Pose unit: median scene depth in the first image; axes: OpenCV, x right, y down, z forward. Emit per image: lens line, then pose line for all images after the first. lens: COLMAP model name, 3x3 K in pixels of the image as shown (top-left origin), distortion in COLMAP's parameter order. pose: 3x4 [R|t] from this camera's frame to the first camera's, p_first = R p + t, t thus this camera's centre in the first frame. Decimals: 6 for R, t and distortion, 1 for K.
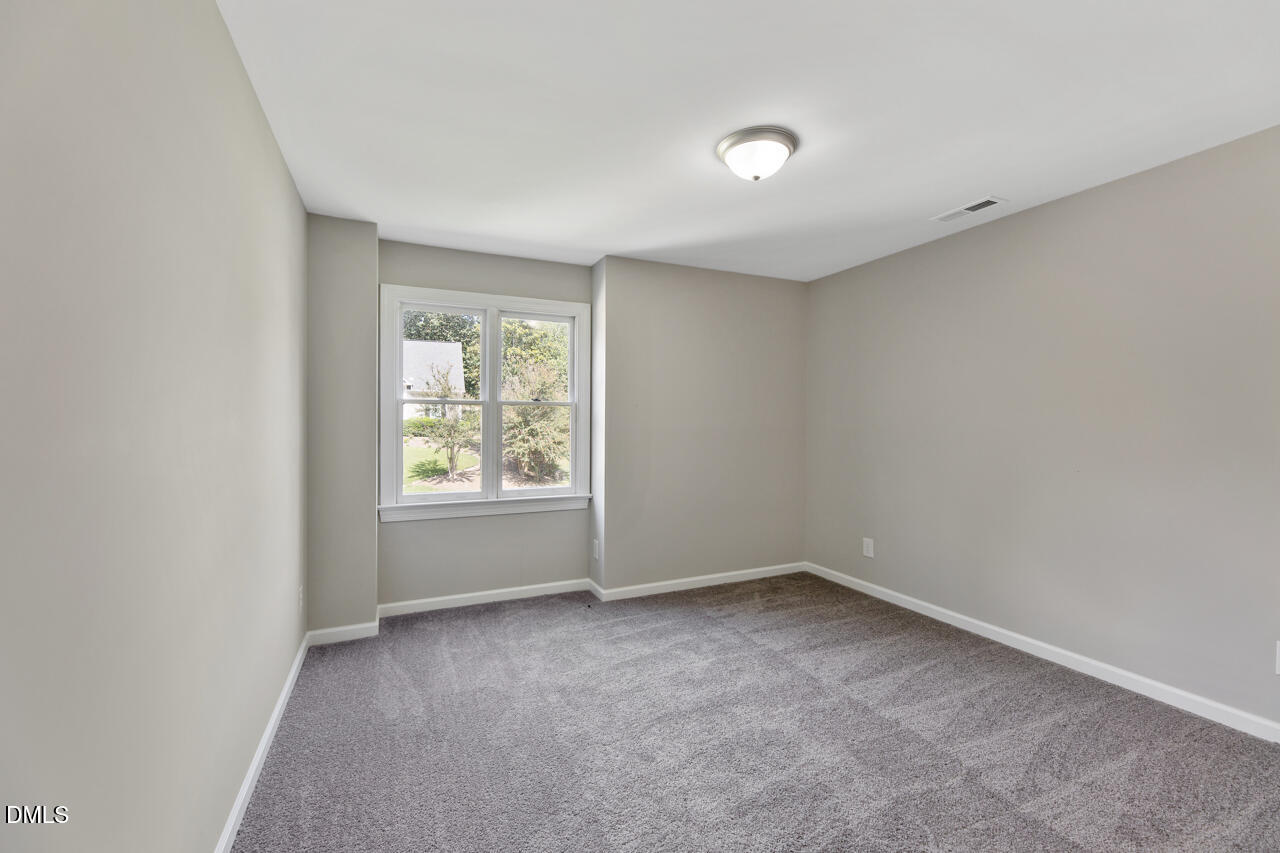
lens RADIAL K [[519.9, 0, 639.2], [0, 519.9, 414.4], [0, 0, 1]] dist [-0.001164, 0.000186]
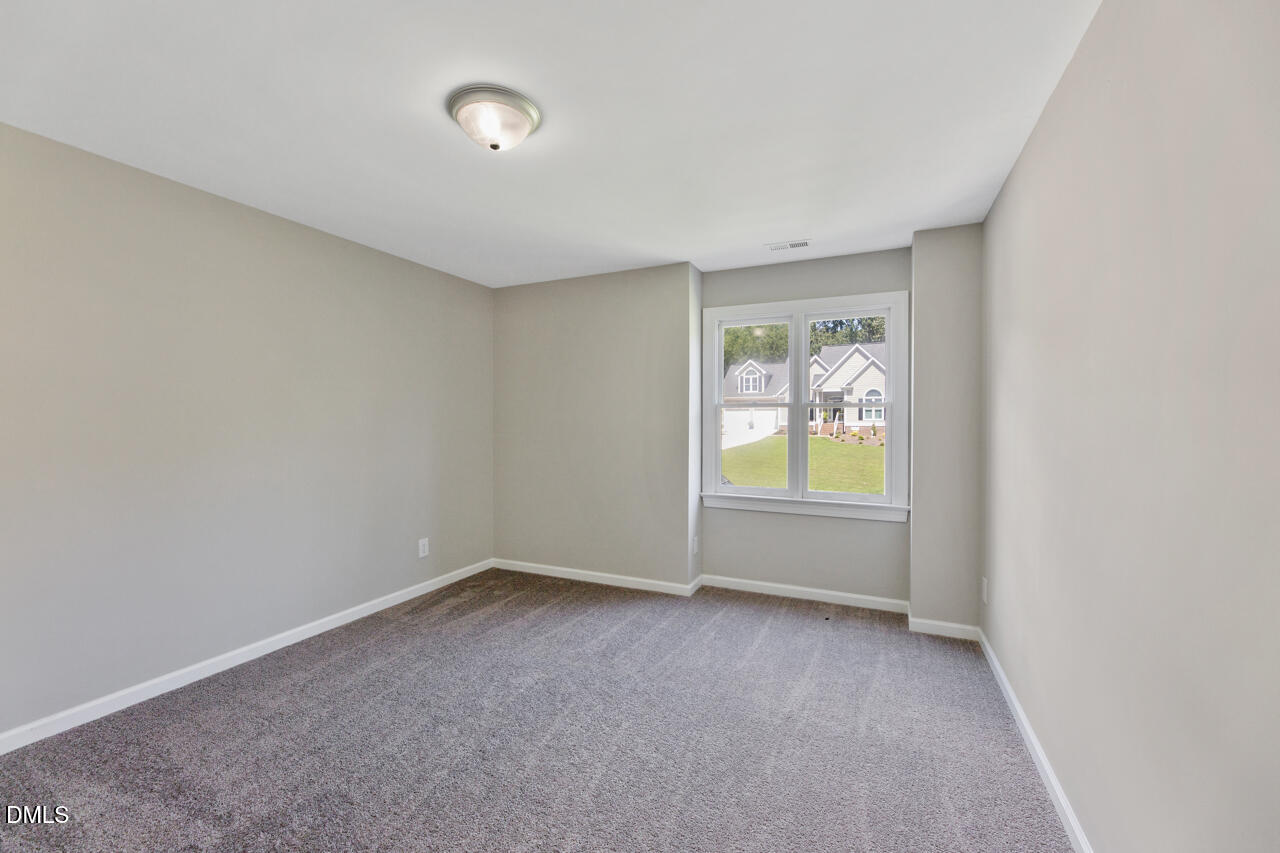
lens RADIAL K [[519.9, 0, 645.7], [0, 519.9, 421.0], [0, 0, 1]] dist [-0.001164, 0.000186]
pose [[0.663674, -0.000077, -0.748022, 0.292280], [0.005840, 0.999970, 0.005079, 0.001560], [0.747999, -0.007739, 0.663654, 0.090302]]
